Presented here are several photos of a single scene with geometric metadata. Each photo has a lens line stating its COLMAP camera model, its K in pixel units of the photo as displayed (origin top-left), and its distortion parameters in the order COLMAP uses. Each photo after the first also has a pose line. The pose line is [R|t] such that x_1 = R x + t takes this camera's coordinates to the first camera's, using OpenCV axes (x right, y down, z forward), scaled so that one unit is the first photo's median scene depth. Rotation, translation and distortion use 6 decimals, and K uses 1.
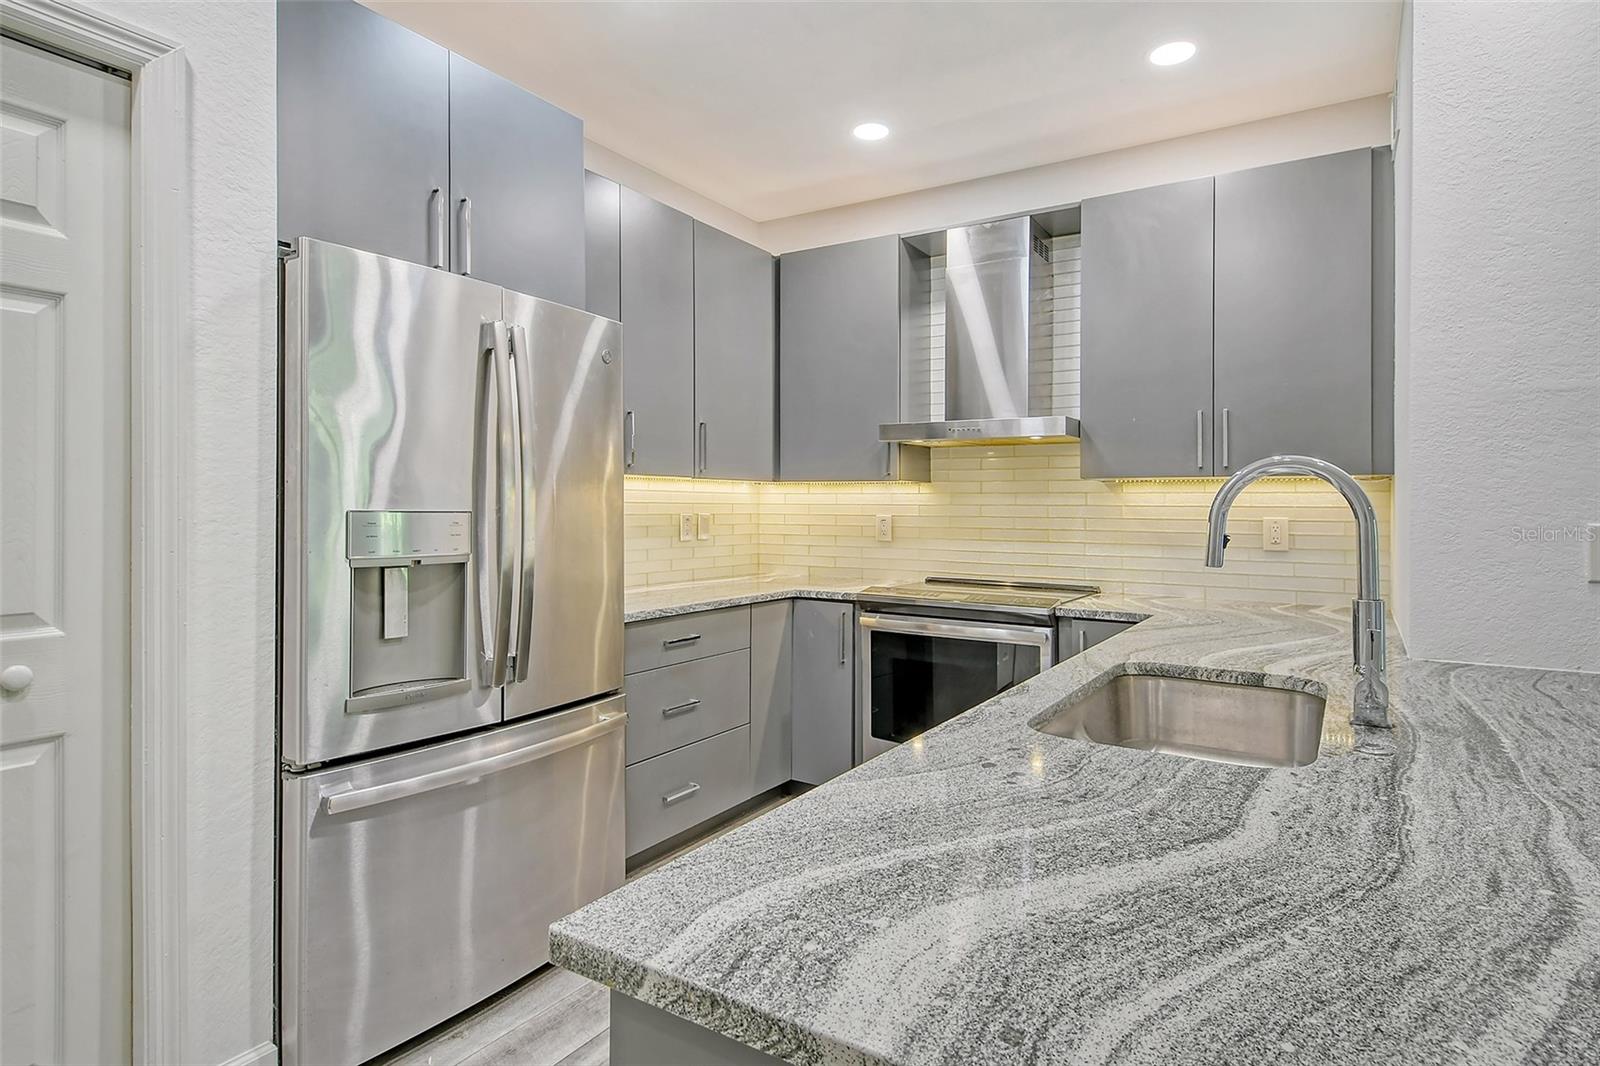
lens RADIAL K [[849.1, 0, 801.0], [0, 849.1, 504.4], [0, 0, 1]] dist [0.024145, -0.025748]
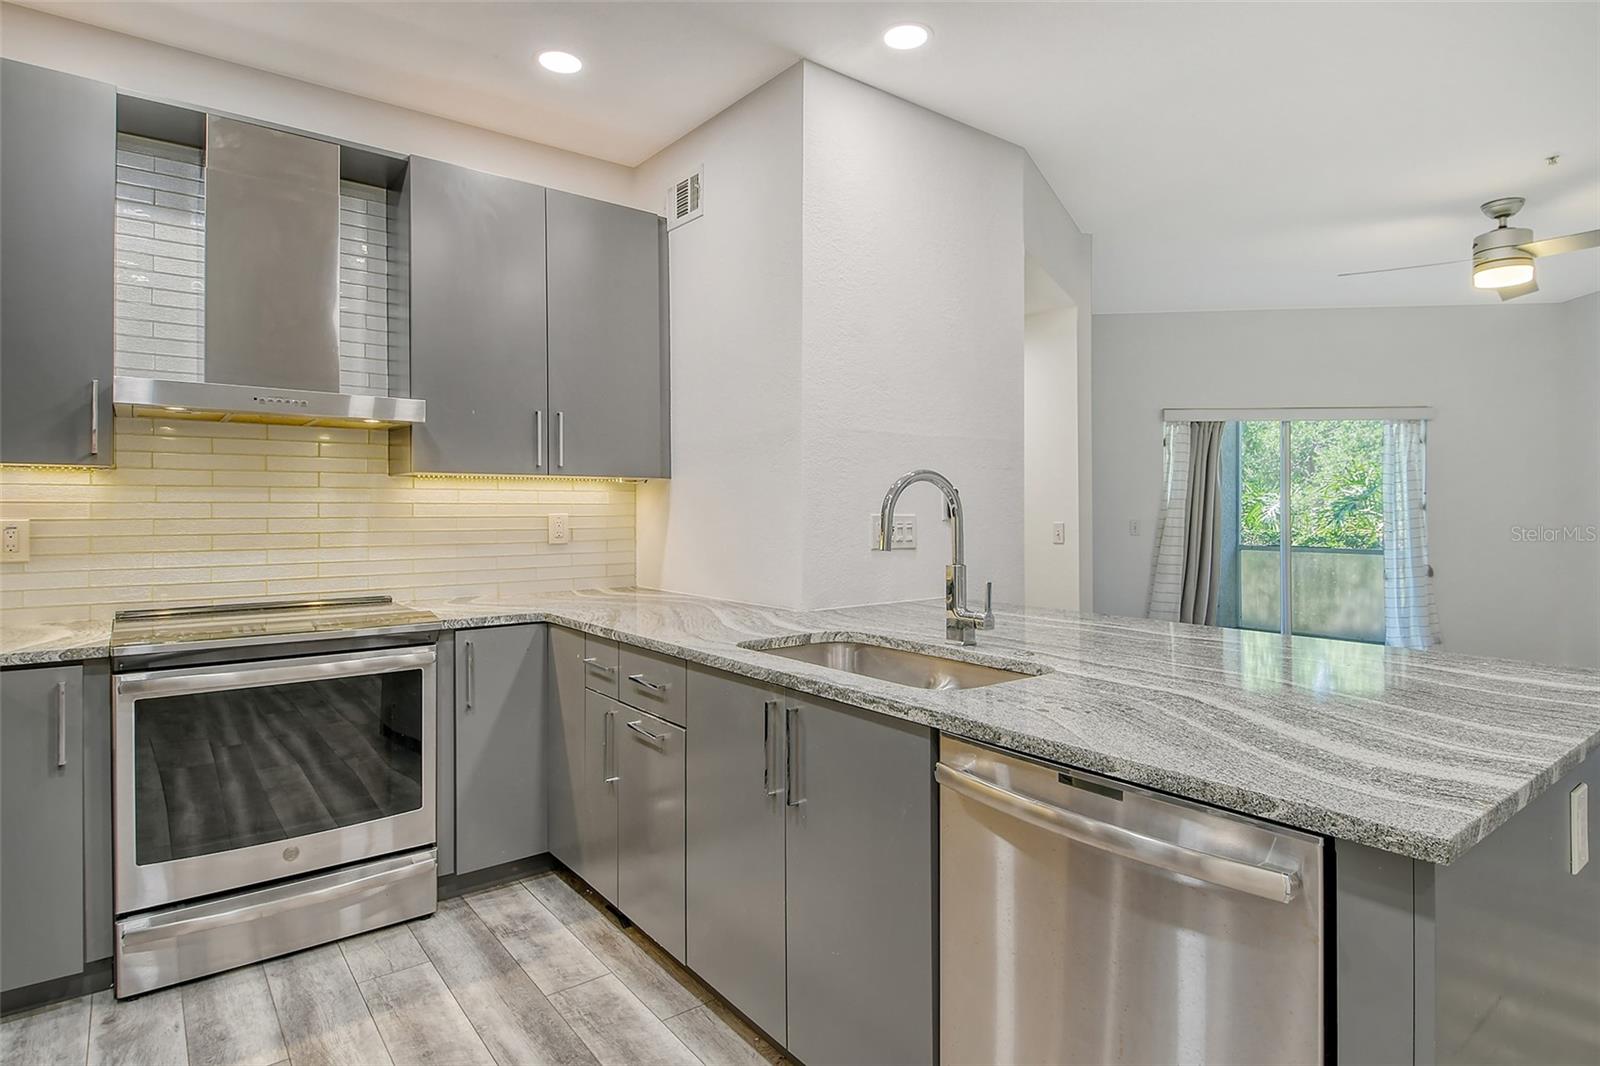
lens RADIAL K [[855.4, 0, 843.4], [0, 855.4, 512.5], [0, 0, 1]] dist [0.028476, -0.022507]
pose [[0.314625, -0.014057, 0.949112, -0.484121], [-0.002197, 0.999877, 0.015538, -0.005300], [-0.949214, -0.006974, 0.314555, 0.388810]]
